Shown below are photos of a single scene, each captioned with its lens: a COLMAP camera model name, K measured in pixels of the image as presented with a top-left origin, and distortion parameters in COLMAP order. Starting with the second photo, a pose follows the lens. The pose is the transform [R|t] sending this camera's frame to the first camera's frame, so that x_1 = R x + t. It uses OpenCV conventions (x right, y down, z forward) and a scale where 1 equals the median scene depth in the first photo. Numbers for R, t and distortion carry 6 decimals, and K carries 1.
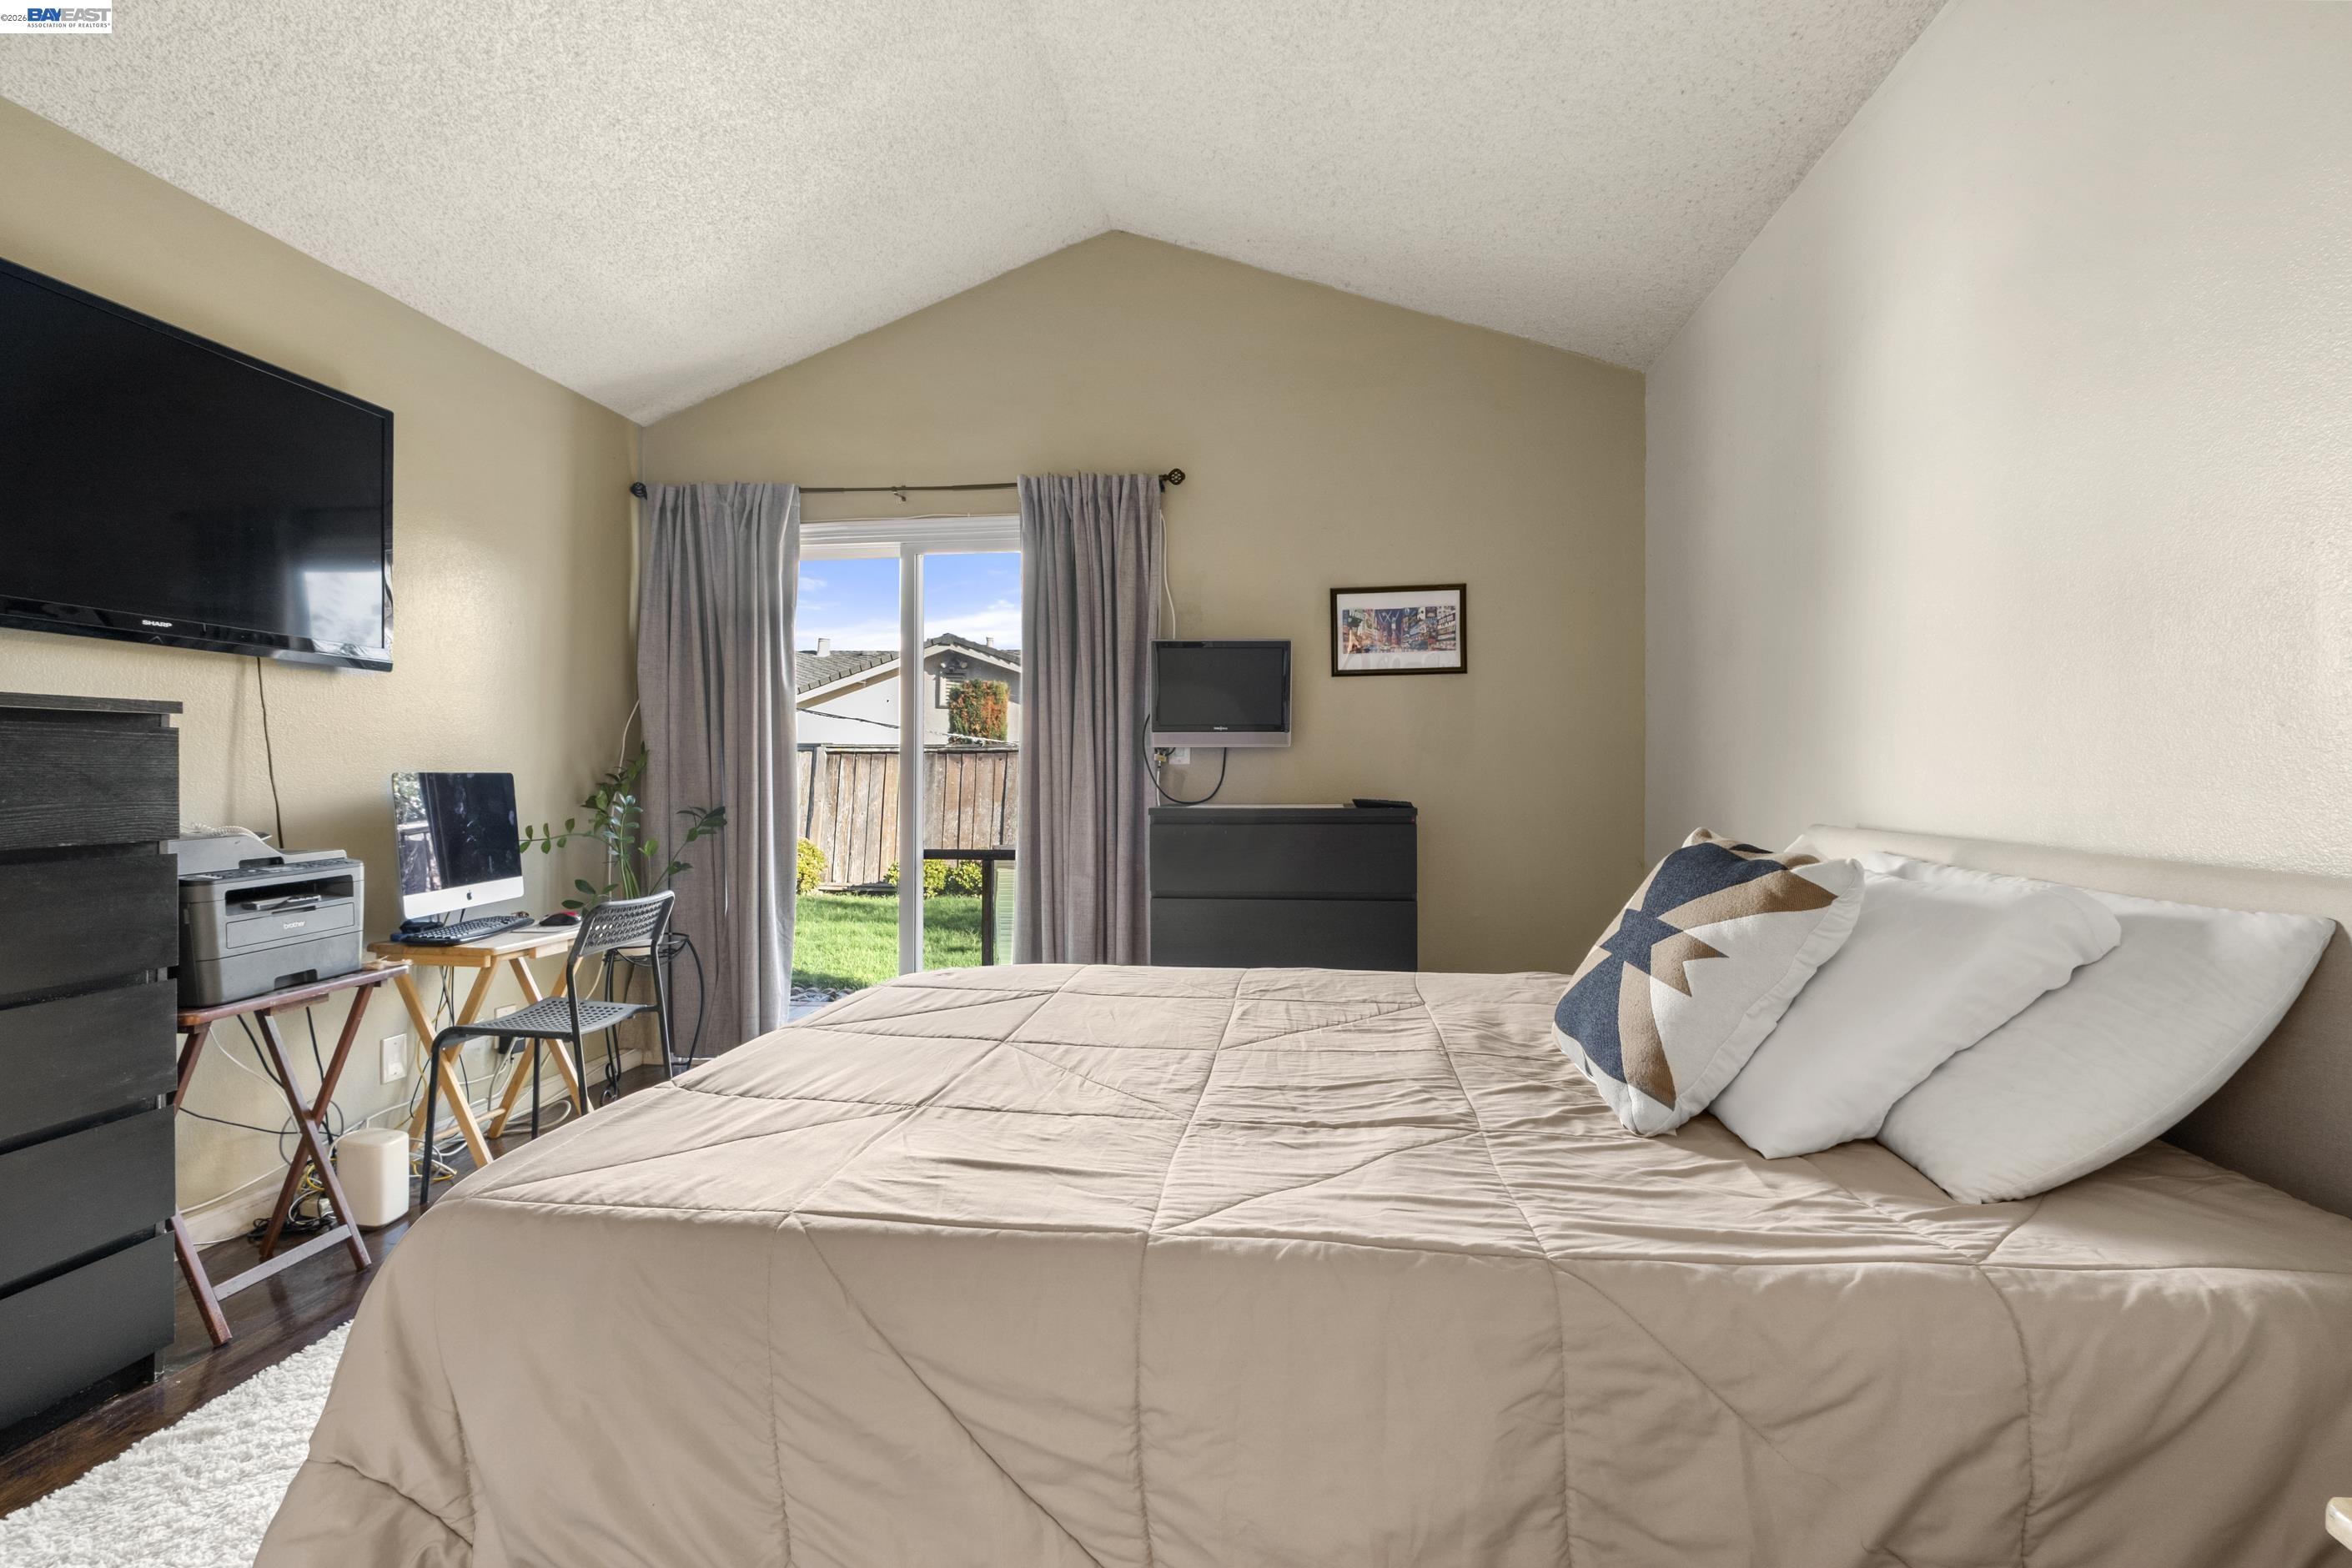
lens RADIAL K [[1030.1, 0, 1176.0], [0, 1030.1, 784.0], [0, 0, 1]] dist [0.000859, -0.000155]
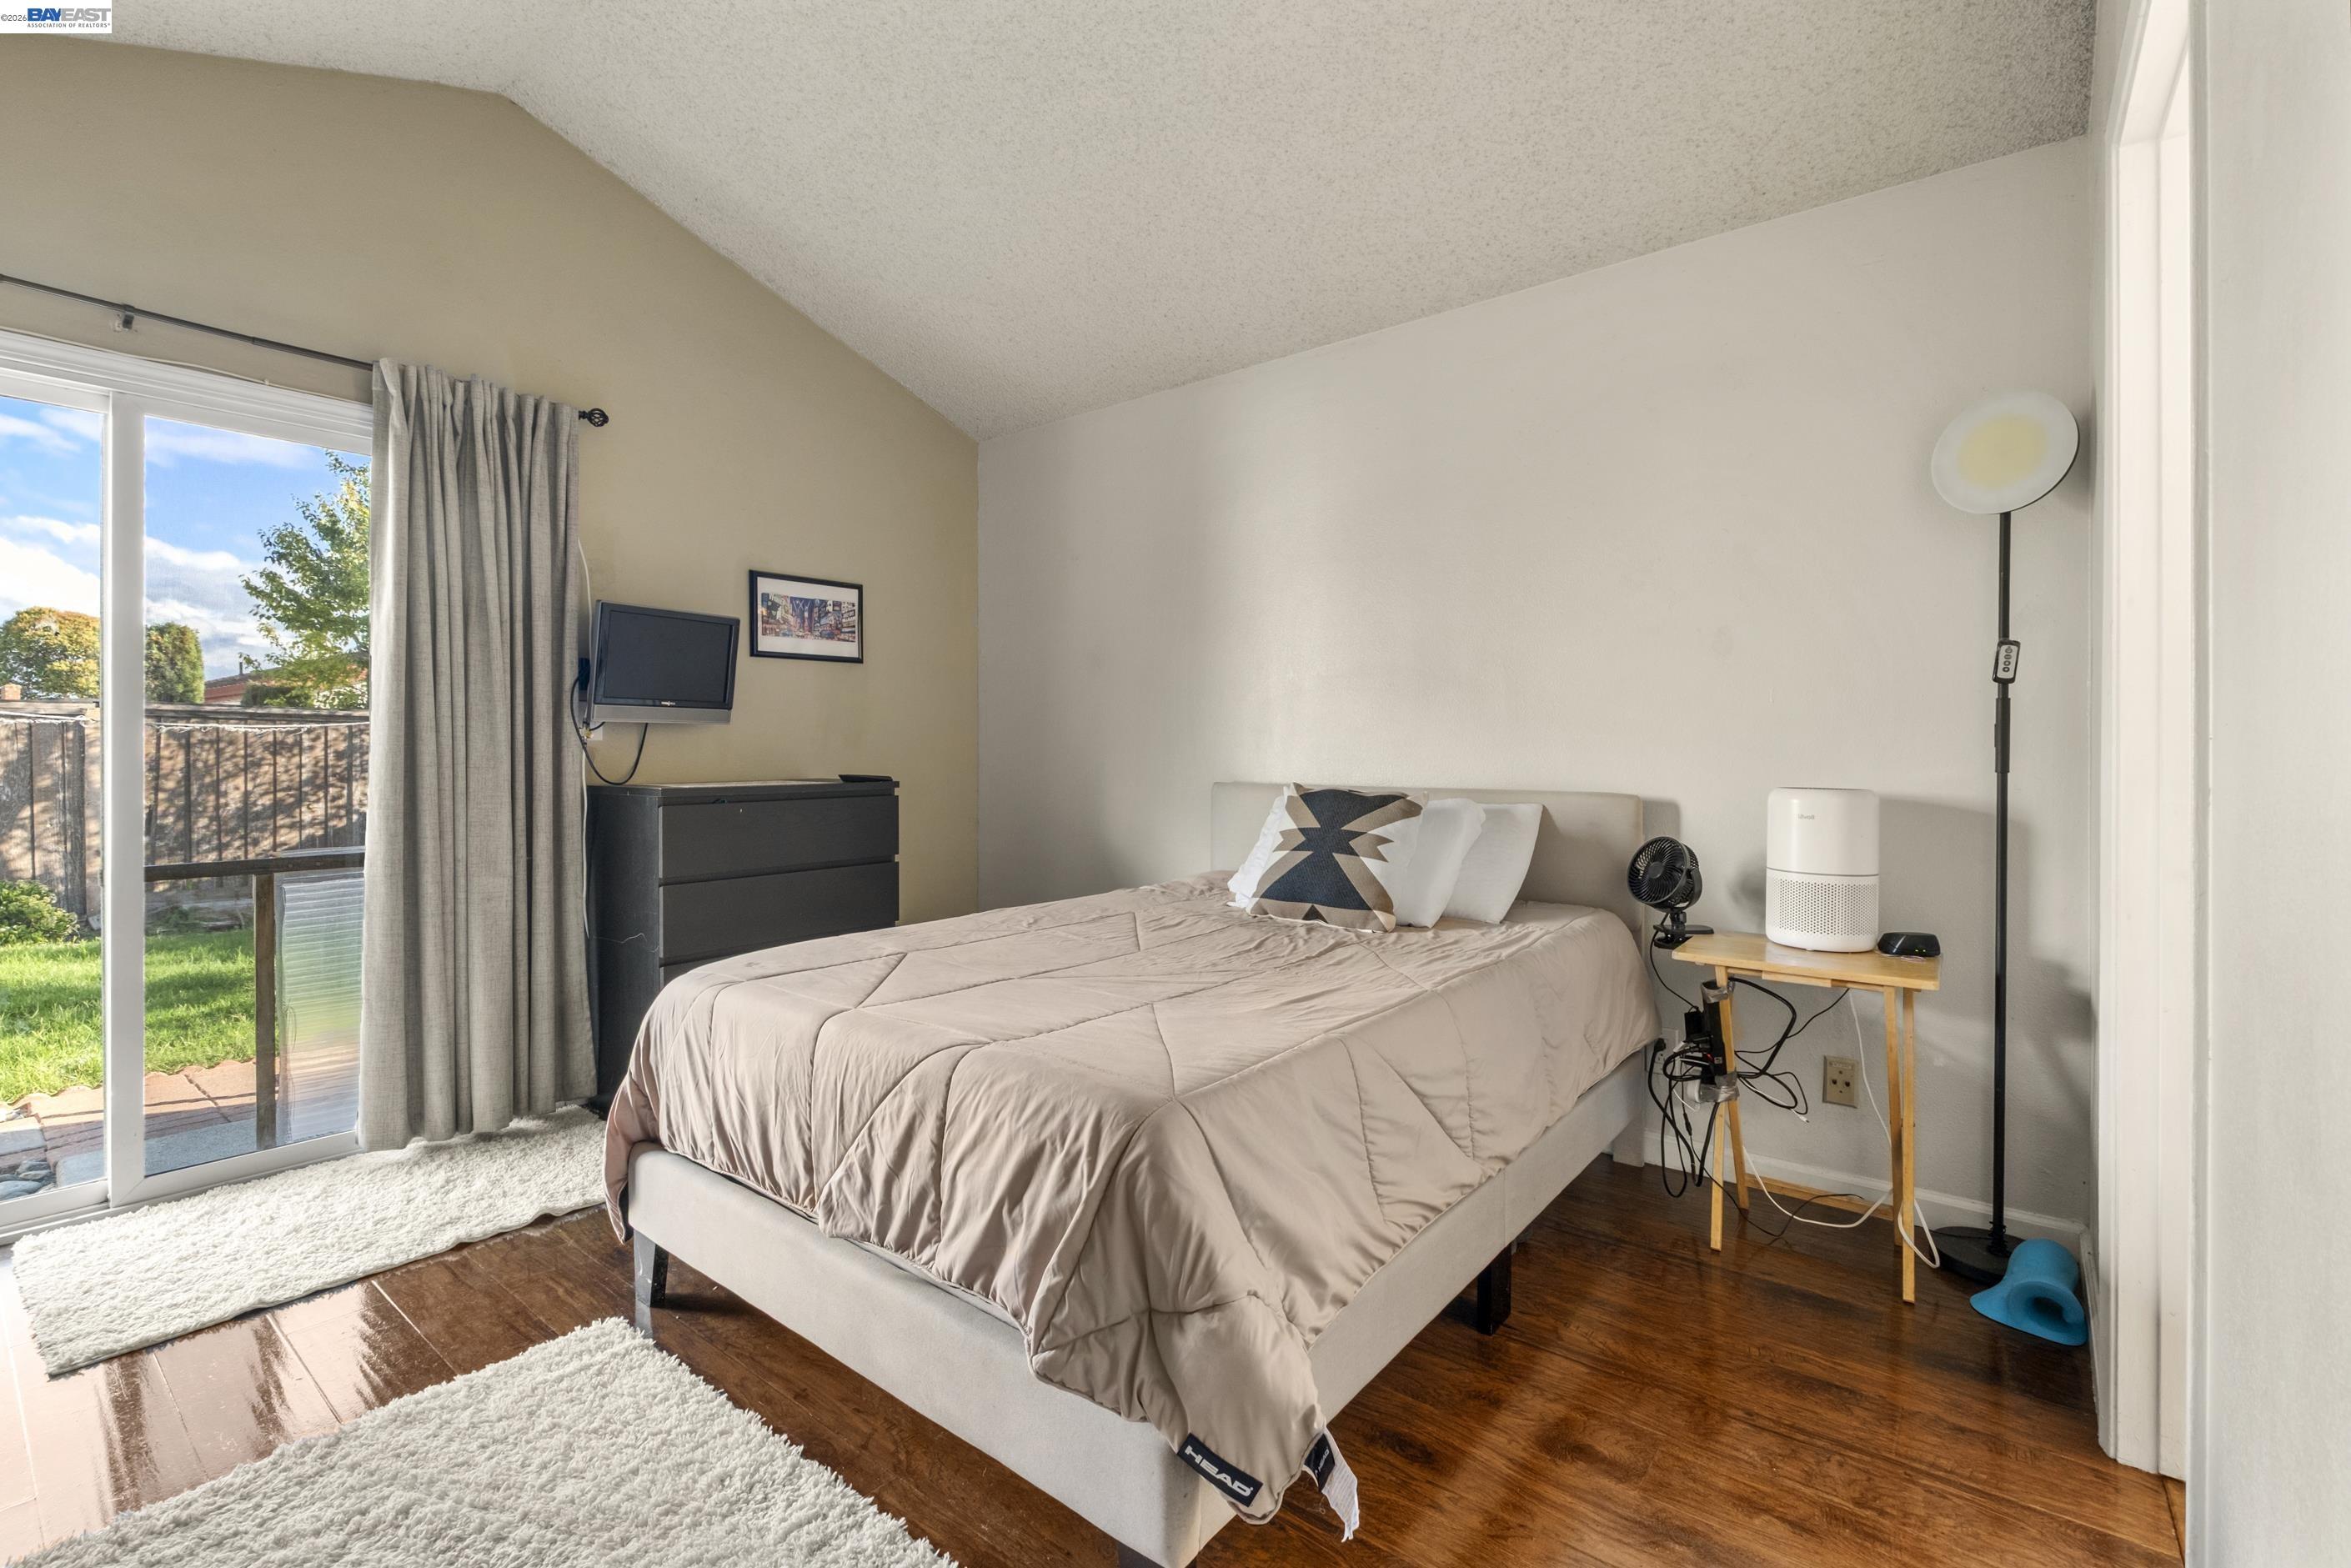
lens RADIAL K [[1032.8, 0, 1189.7], [0, 1032.8, 771.1], [0, 0, 1]] dist [0.000397, -0.001277]
pose [[0.517449, -0.013604, 0.855606, -0.506924], [0.007081, 0.999907, 0.011615, 0.000362], [-0.855685, 0.000048, 0.517497, 0.101744]]
